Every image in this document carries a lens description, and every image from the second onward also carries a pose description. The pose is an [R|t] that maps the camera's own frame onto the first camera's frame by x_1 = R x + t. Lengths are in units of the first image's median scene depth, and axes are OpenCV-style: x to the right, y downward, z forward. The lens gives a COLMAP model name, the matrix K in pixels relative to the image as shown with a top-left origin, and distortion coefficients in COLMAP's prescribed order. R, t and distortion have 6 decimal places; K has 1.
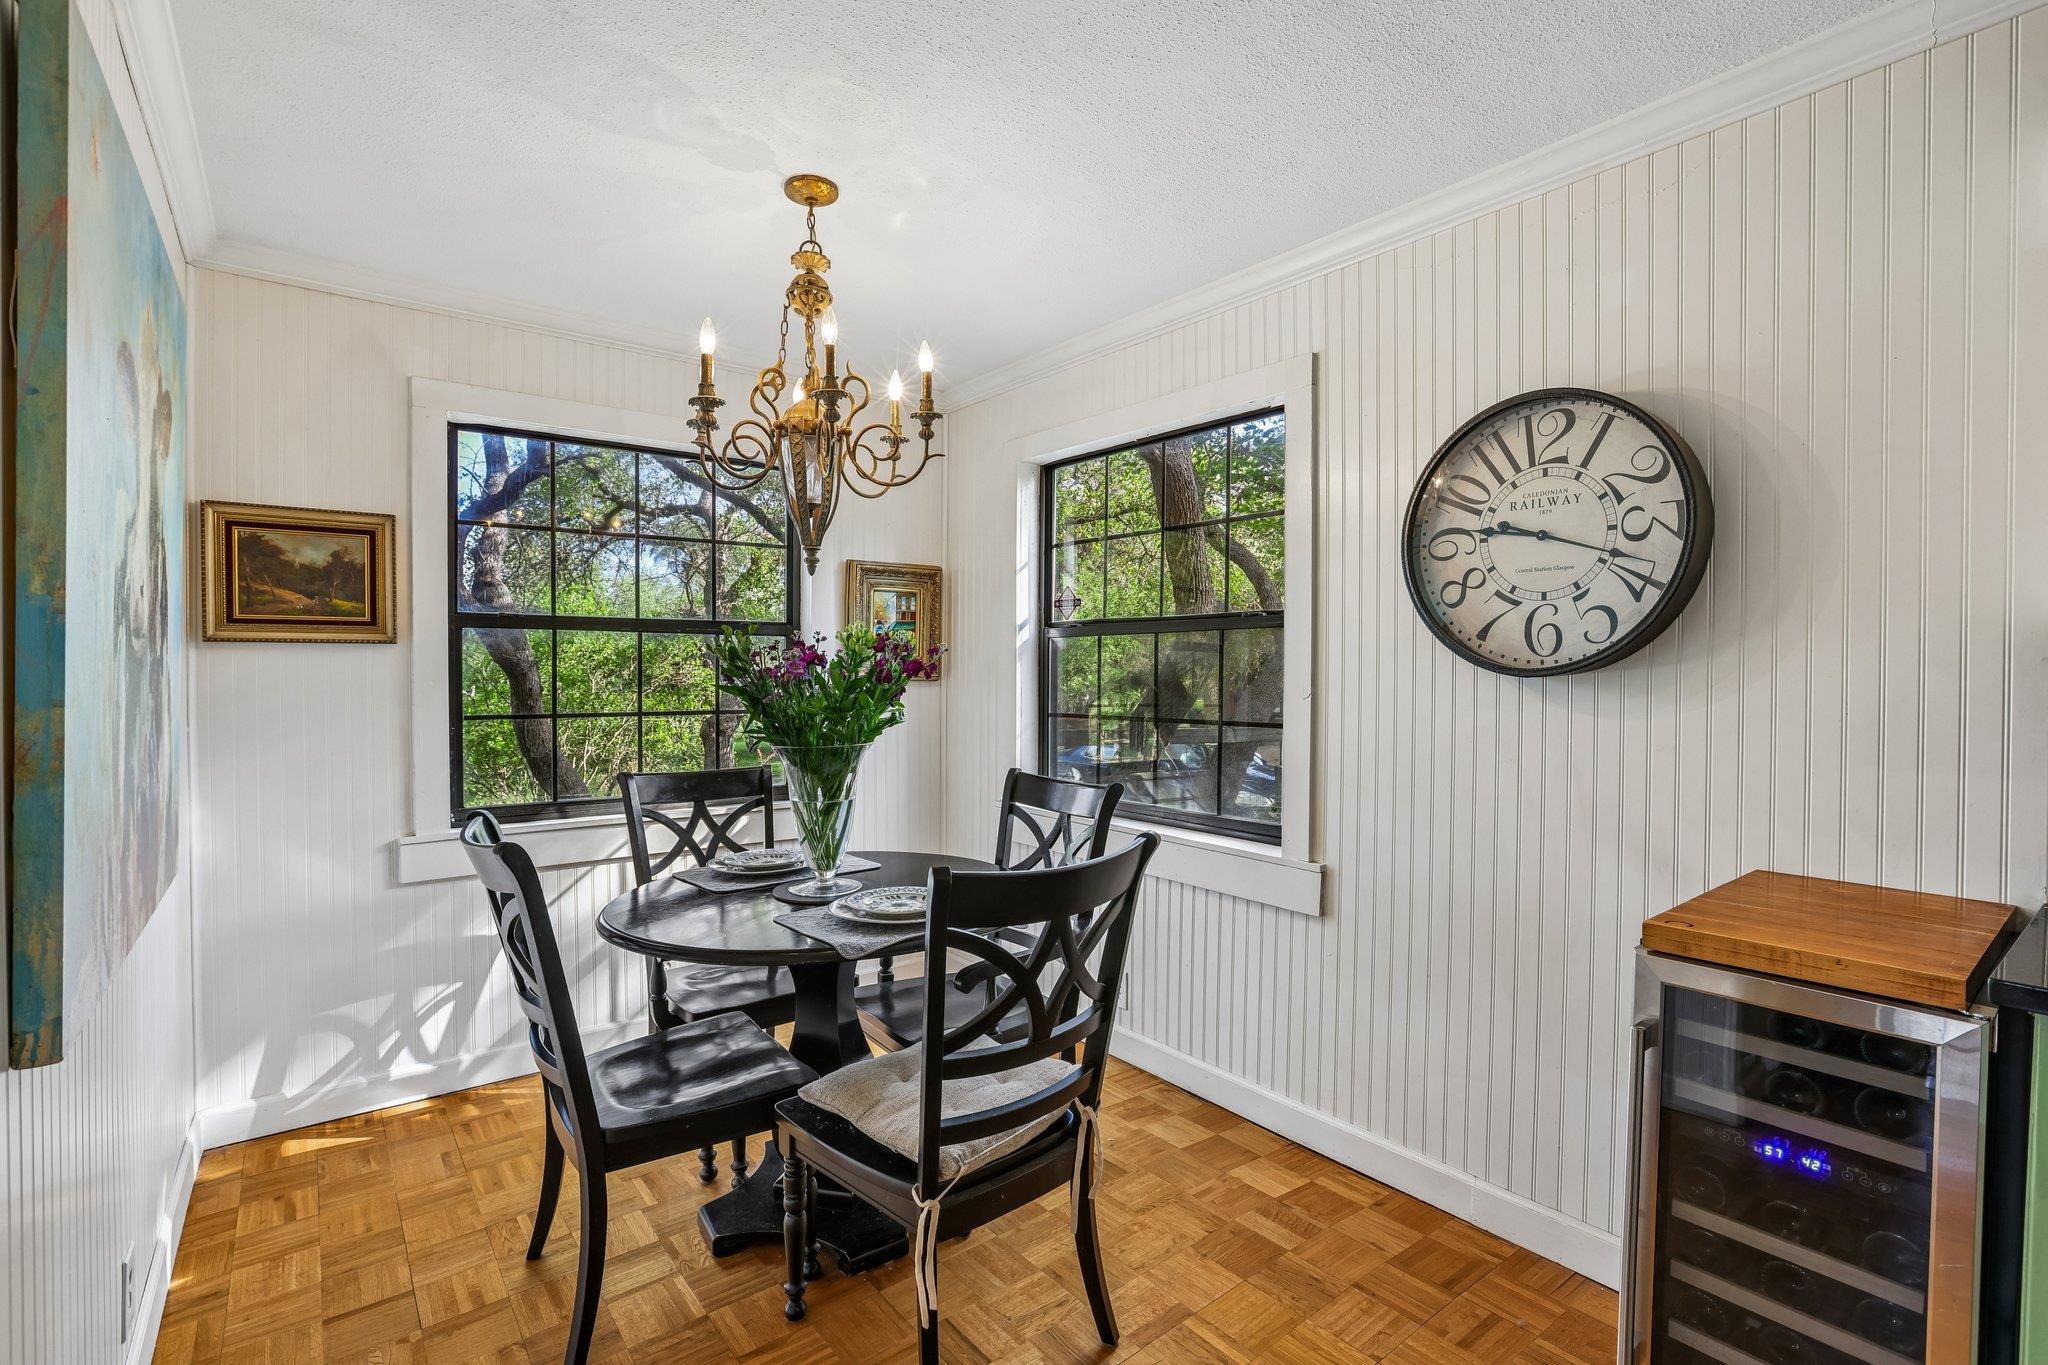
lens RADIAL K [[923.8, 0, 1005.0], [0, 923.8, 685.9], [0, 0, 1]] dist [-0.019580, 0.002499]
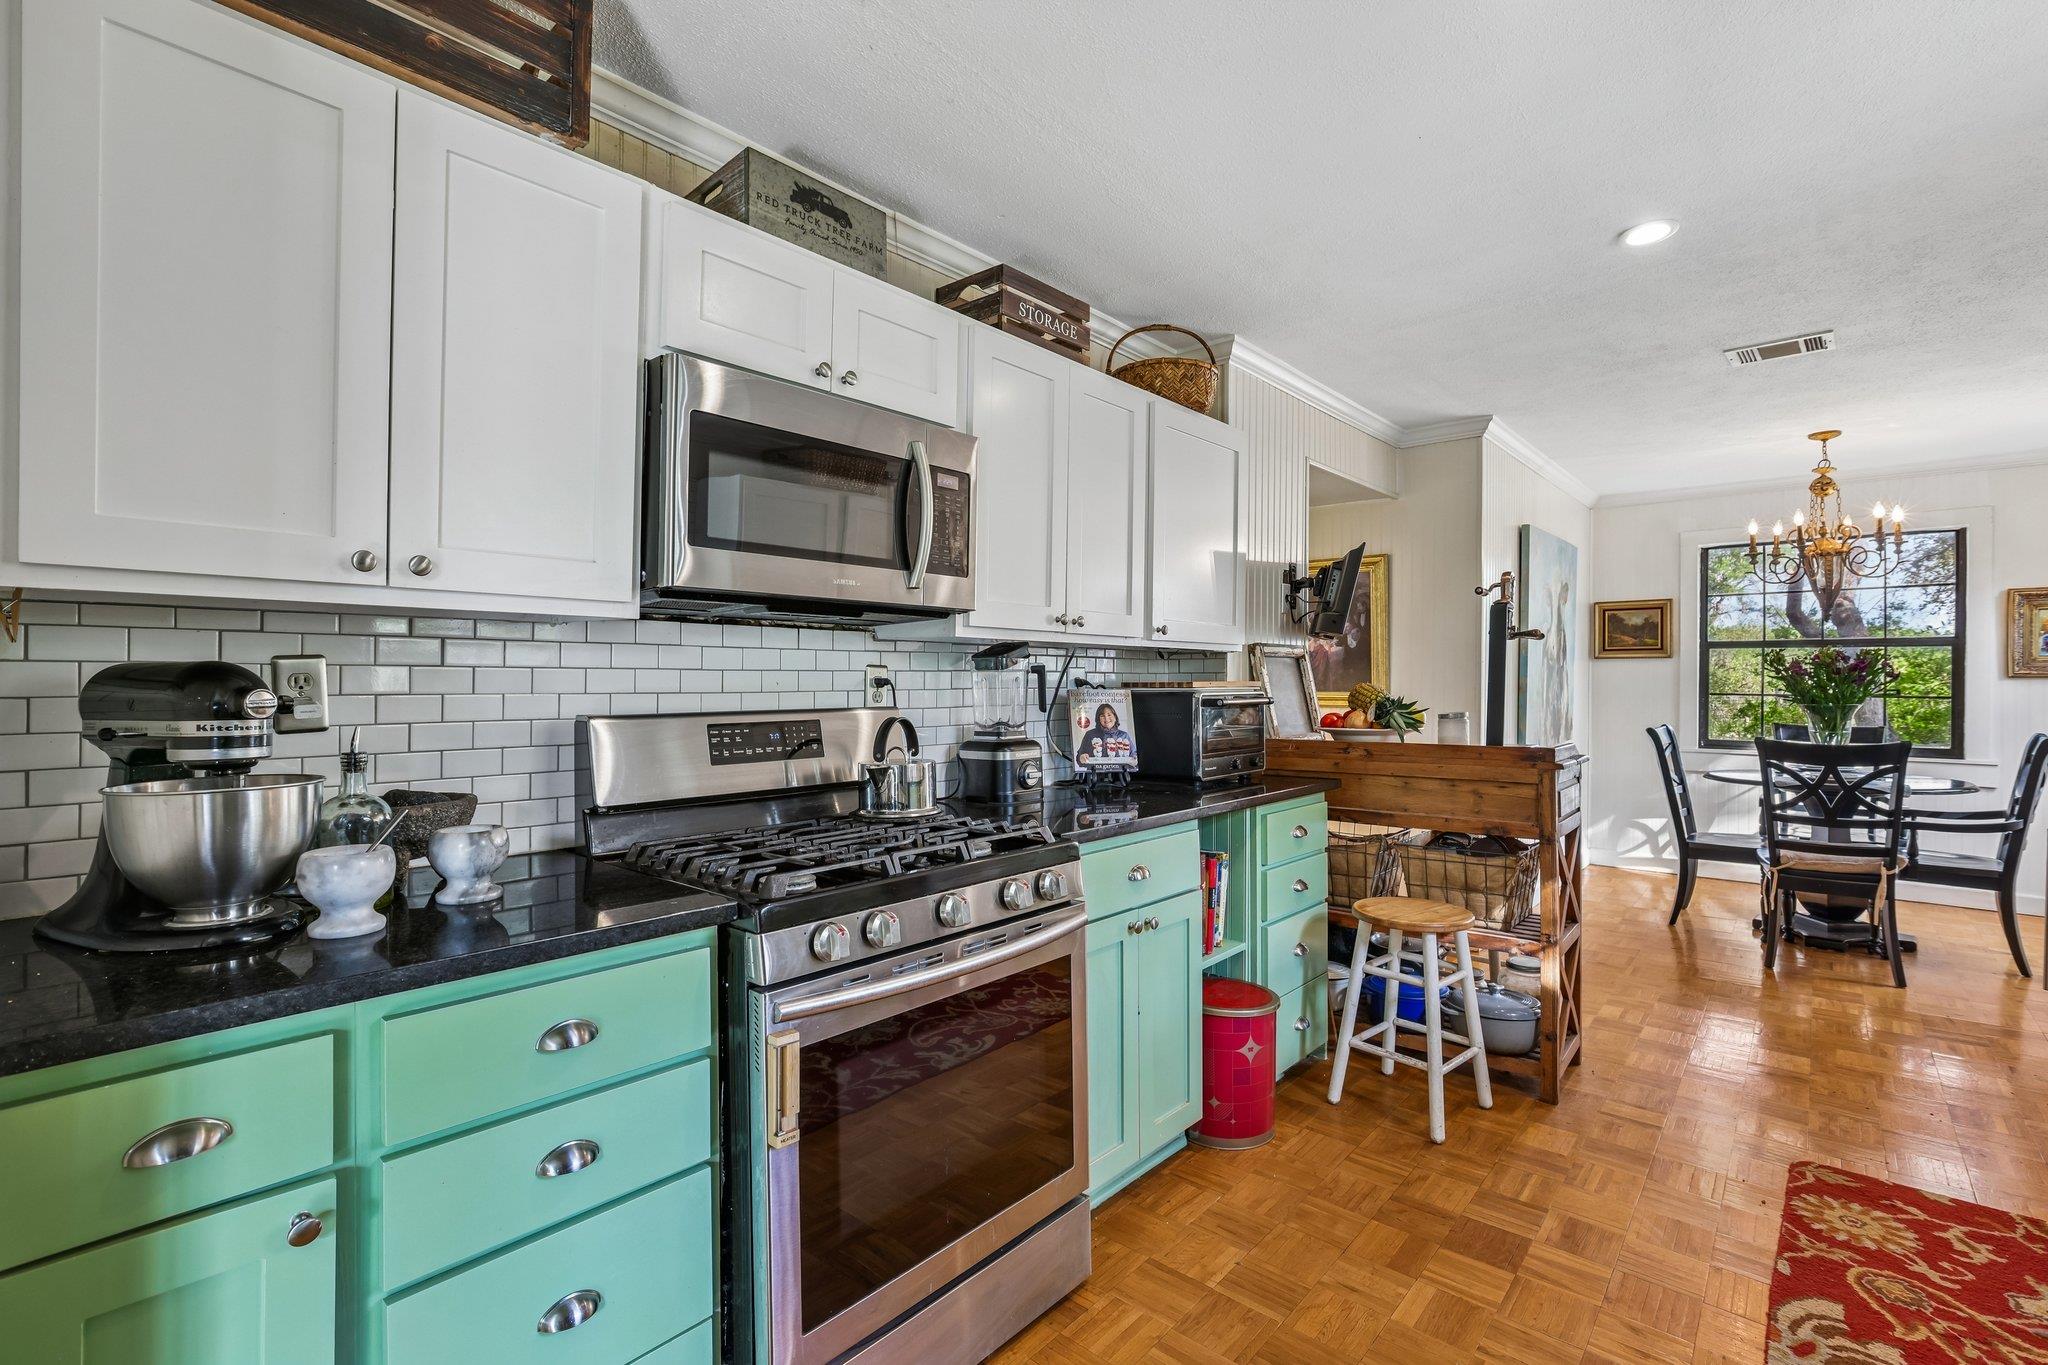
lens RADIAL K [[923.8, 0, 1024.3], [0, 923.8, 675.4], [0, 0, 1]] dist [-0.019580, 0.002499]
pose [[0.188203, -0.001197, -0.982129, 1.174781], [-0.020764, 0.999771, -0.005198, 0.037887], [0.981911, 0.021372, 0.188135, -0.909116]]
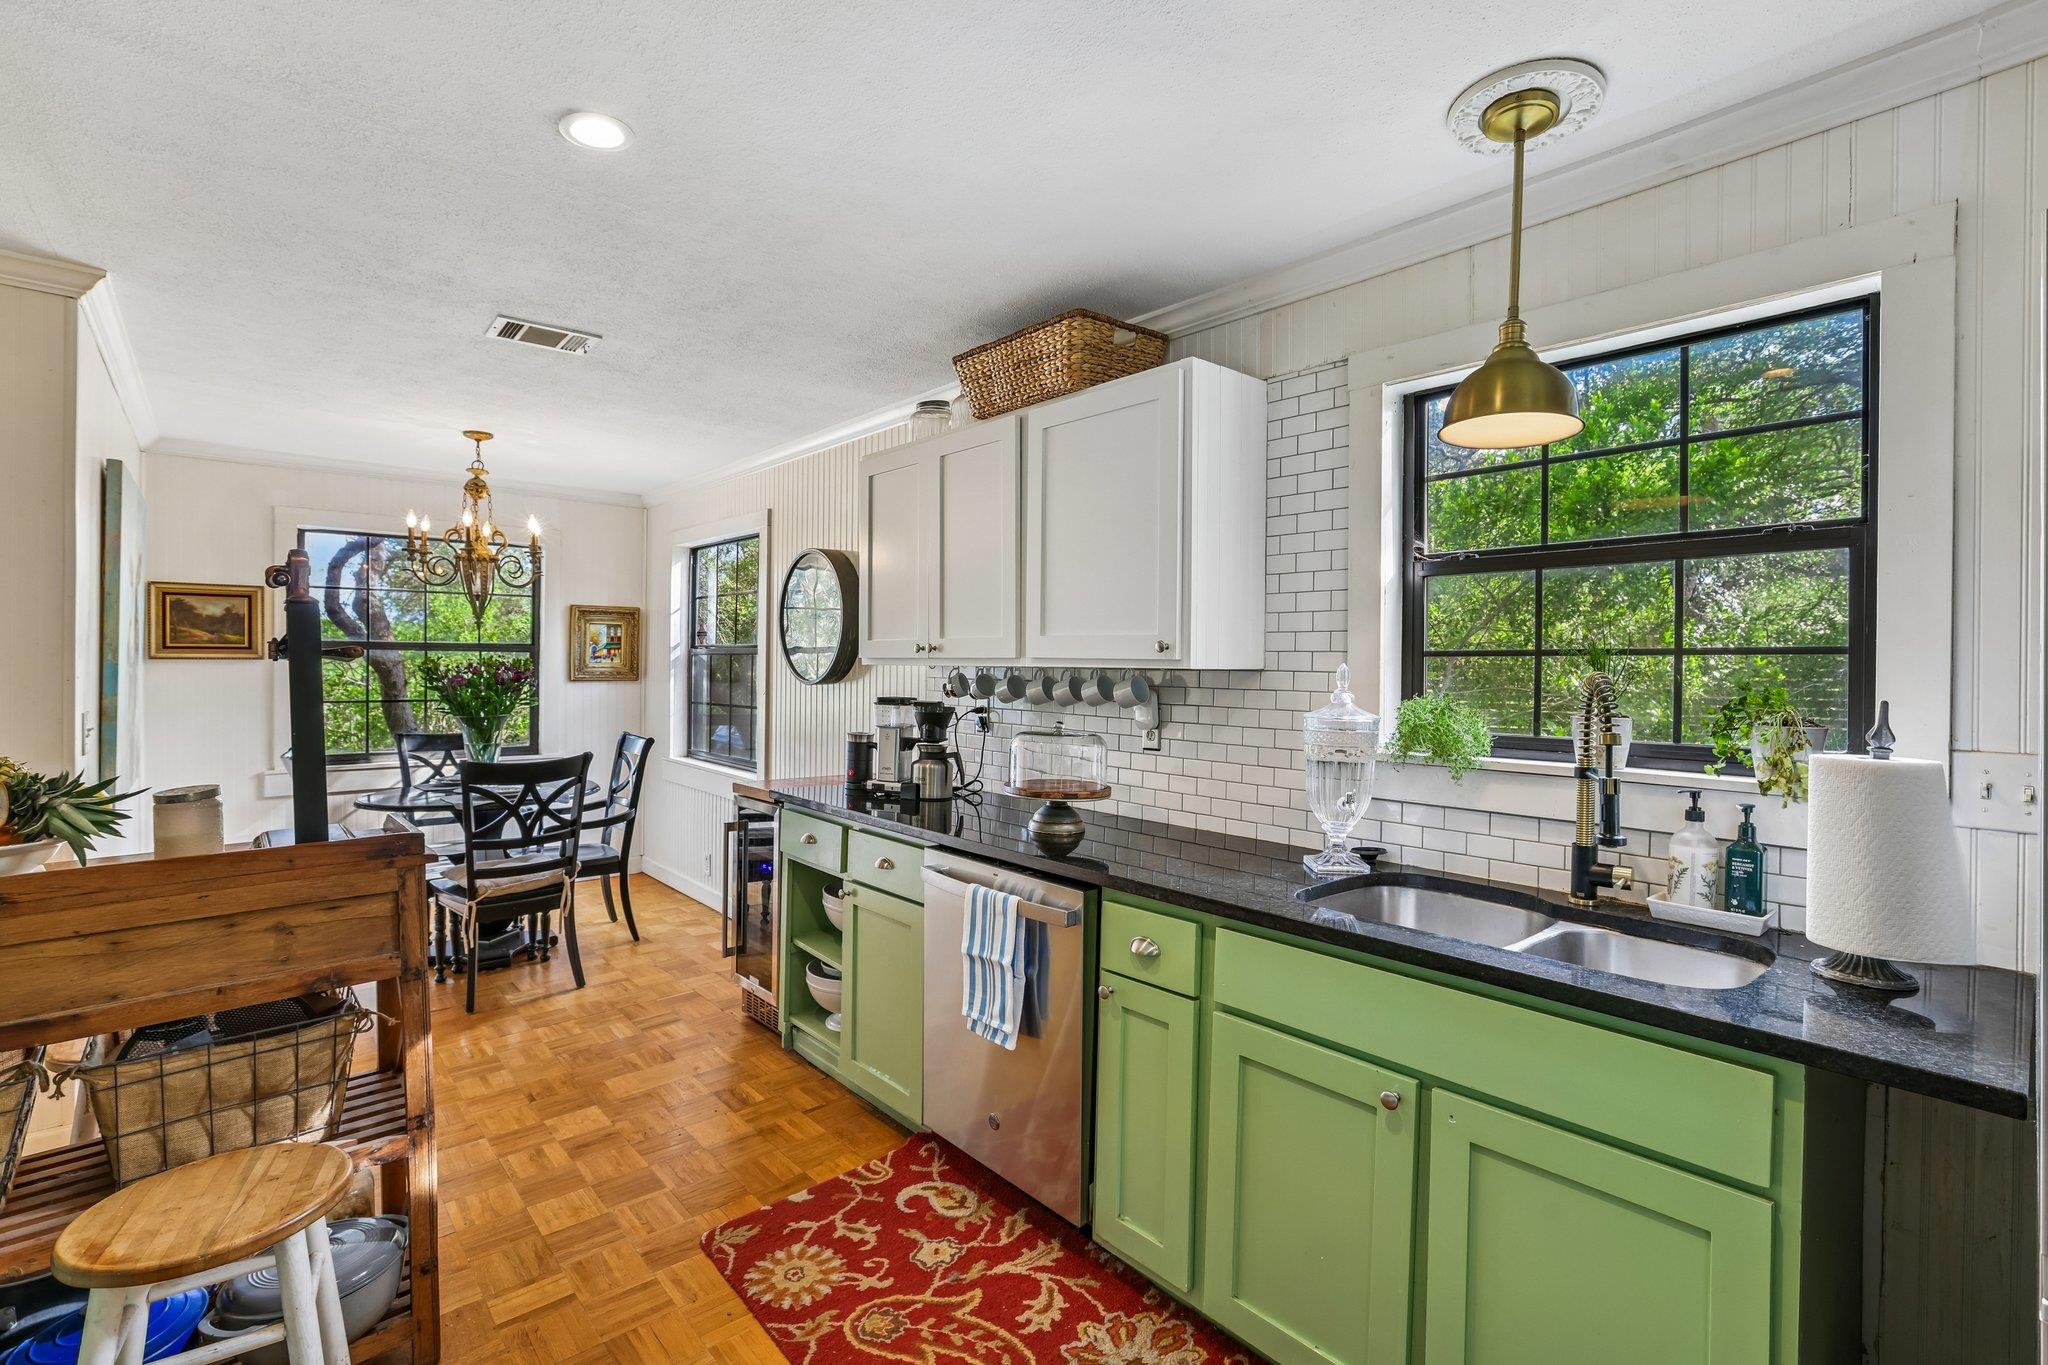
lens RADIAL K [[923.8, 0, 1023.0], [0, 923.8, 673.9], [0, 0, 1]] dist [-0.019580, 0.002499]
pose [[0.997867, 0.003953, 0.065165, 0.670924], [-0.003509, 0.999970, -0.006922, -0.012468], [-0.065191, 0.006678, 0.997850, -0.834837]]
